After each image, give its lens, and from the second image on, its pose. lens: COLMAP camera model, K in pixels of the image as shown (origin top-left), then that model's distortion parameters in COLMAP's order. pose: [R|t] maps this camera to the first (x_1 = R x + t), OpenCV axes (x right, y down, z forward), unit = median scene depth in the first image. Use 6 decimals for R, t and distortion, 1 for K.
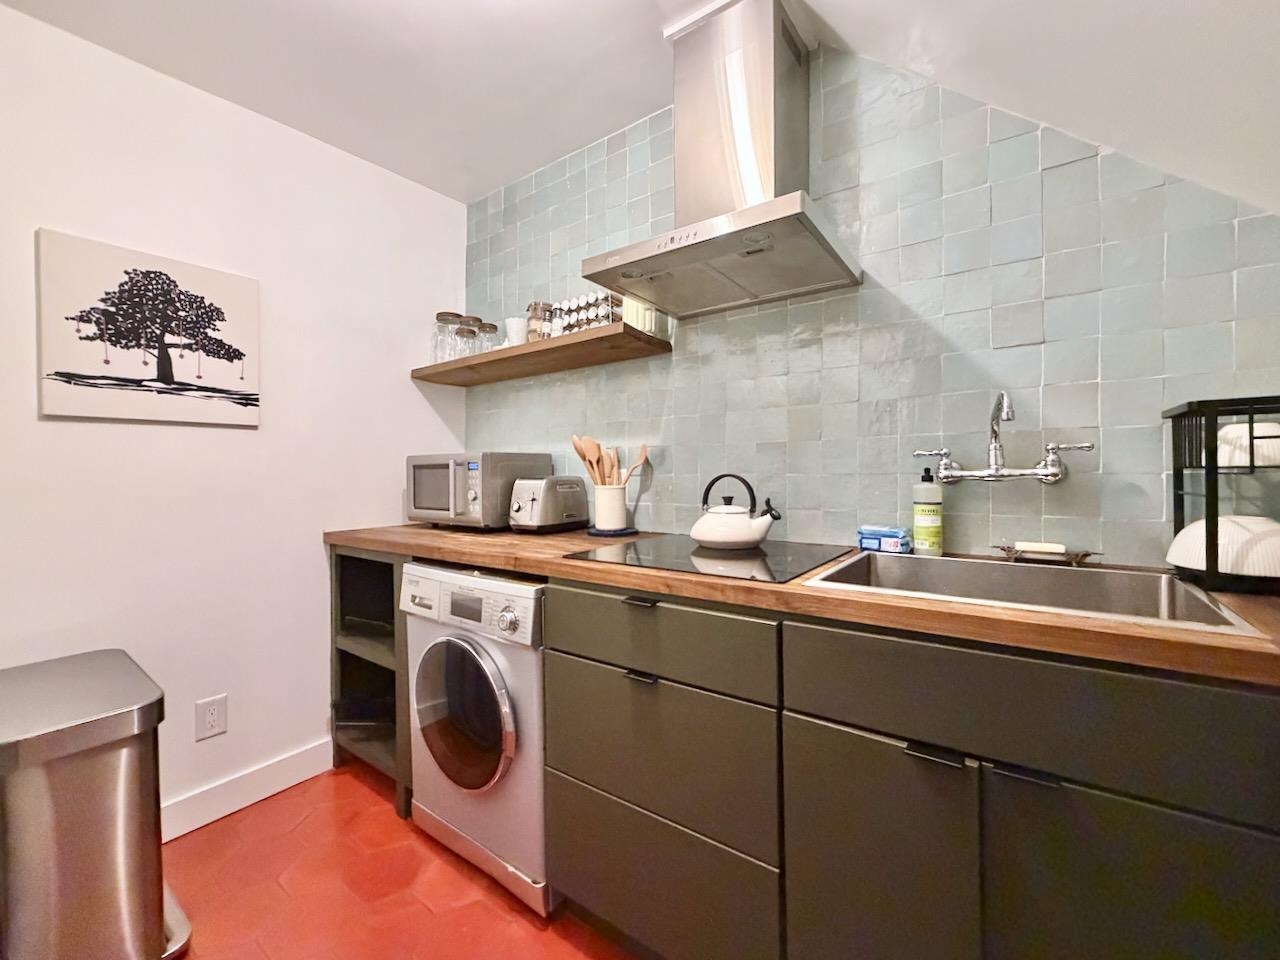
lens RADIAL K [[523.8, 0, 636.9], [0, 523.8, 471.8], [0, 0, 1]] dist [0.003417, 0.000930]
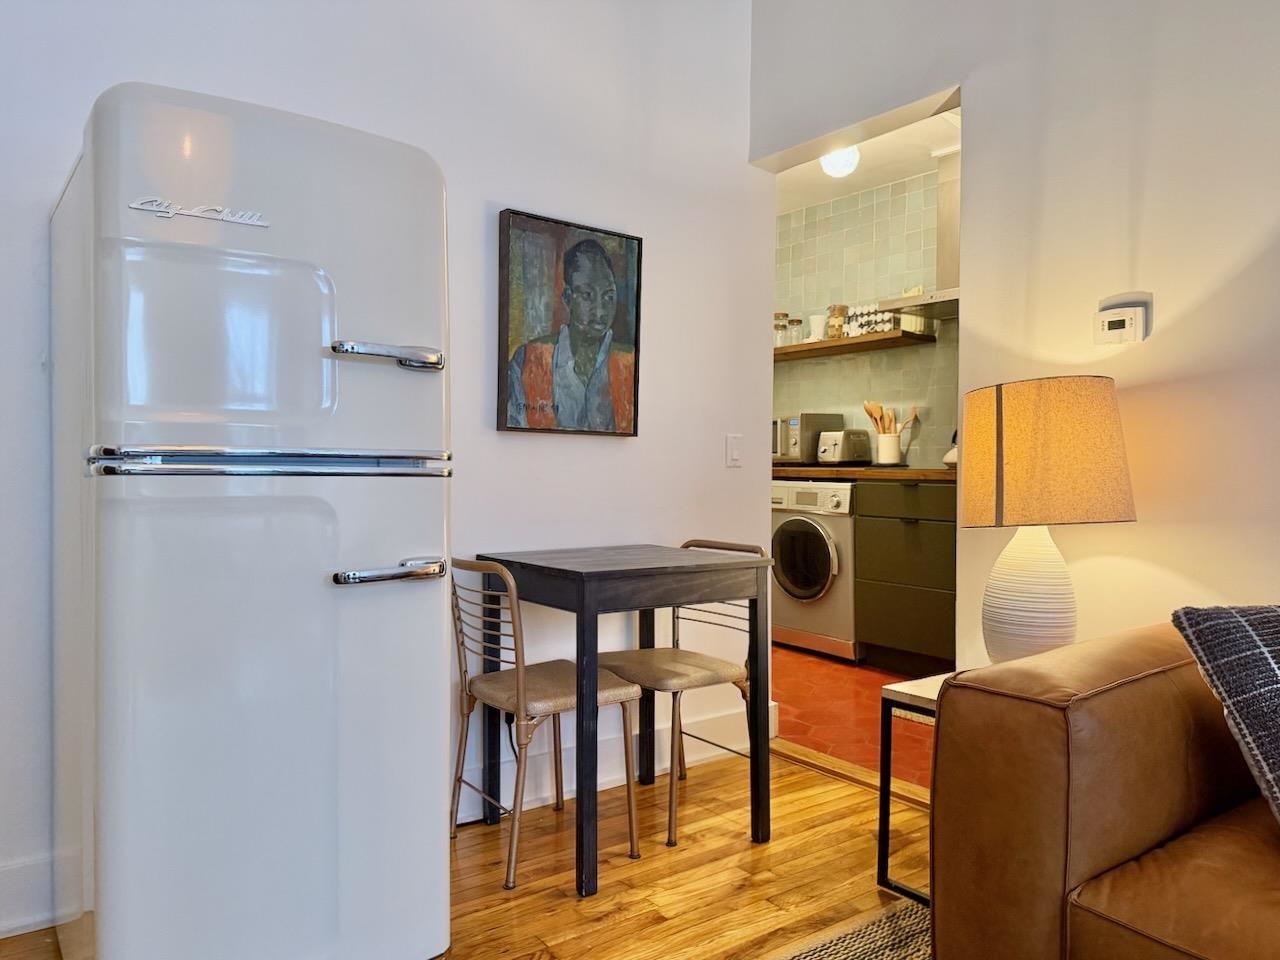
lens RADIAL K [[912.8, 0, 639.9], [0, 912.8, 478.9], [0, 0, 1]] dist [0.069259, -0.038066]
pose [[0.960726, 0.015637, -0.277057, -0.010101], [-0.008869, 0.999631, 0.025664, 0.111002], [0.277356, -0.022199, 0.960511, -2.057220]]
